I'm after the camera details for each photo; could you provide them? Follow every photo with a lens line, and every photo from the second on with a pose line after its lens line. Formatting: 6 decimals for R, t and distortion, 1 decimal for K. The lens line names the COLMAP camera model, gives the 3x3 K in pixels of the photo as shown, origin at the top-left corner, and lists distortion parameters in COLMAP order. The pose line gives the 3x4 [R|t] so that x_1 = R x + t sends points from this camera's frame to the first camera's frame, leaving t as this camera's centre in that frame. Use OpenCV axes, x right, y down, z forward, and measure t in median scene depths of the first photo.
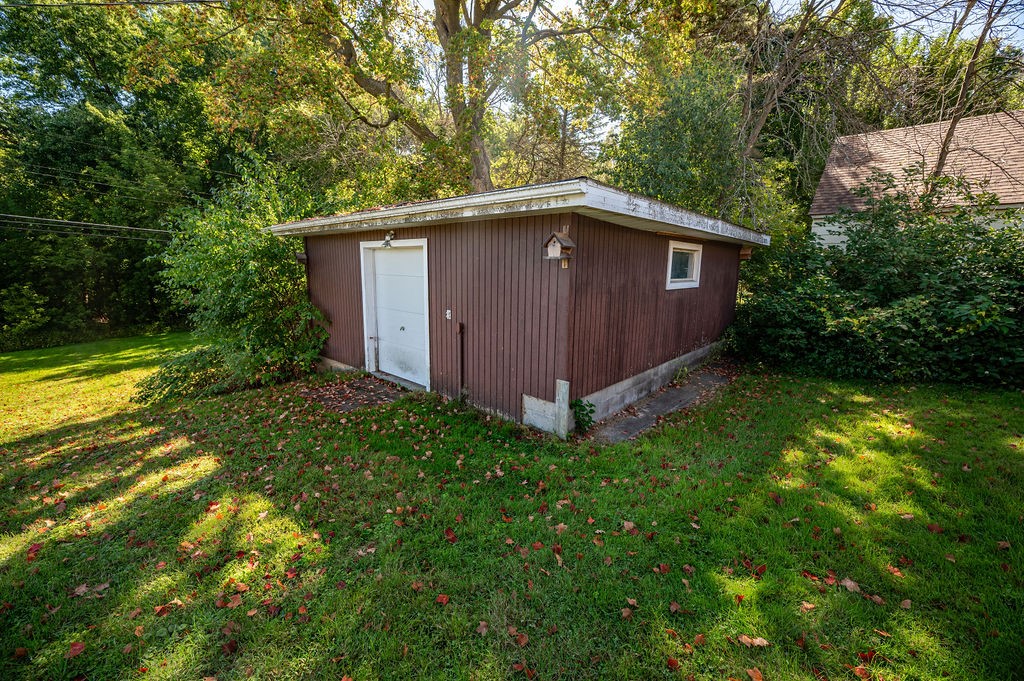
lens RADIAL K [[400.3, 0, 510.5], [0, 400.3, 335.1], [0, 0, 1]] dist [-0.000323, 0.000172]
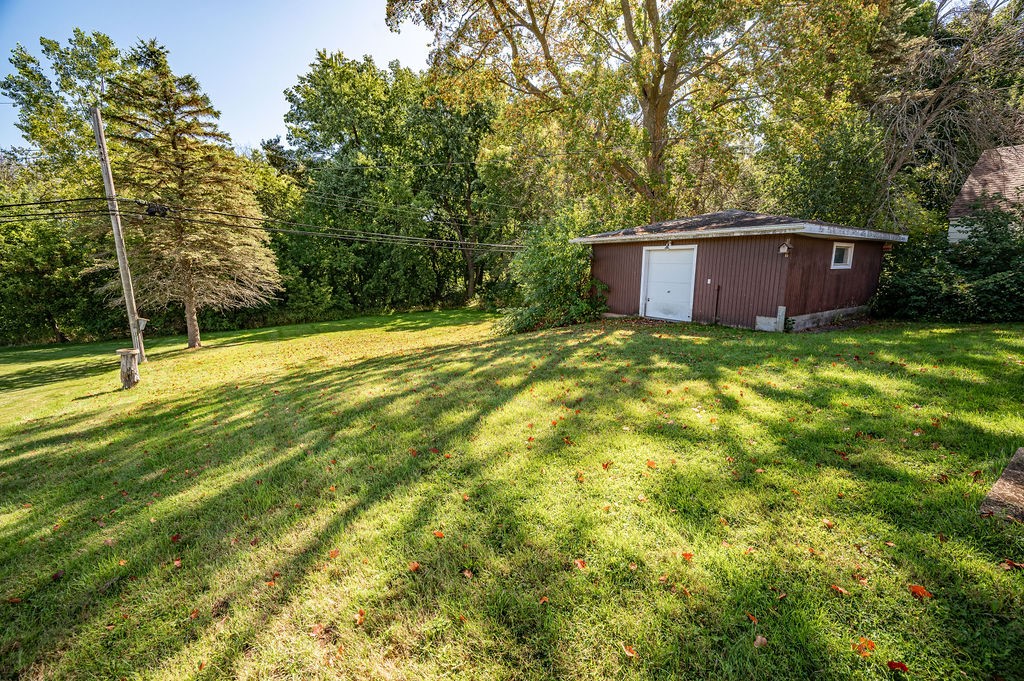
lens RADIAL K [[400.3, 0, 510.5], [0, 400.3, 335.1], [0, 0, 1]] dist [-0.000323, 0.000172]
pose [[0.969395, 0.028797, -0.243812, -0.560821], [-0.028170, 0.999585, 0.006058, 0.212916], [0.243885, 0.000995, 0.969804, -1.102149]]
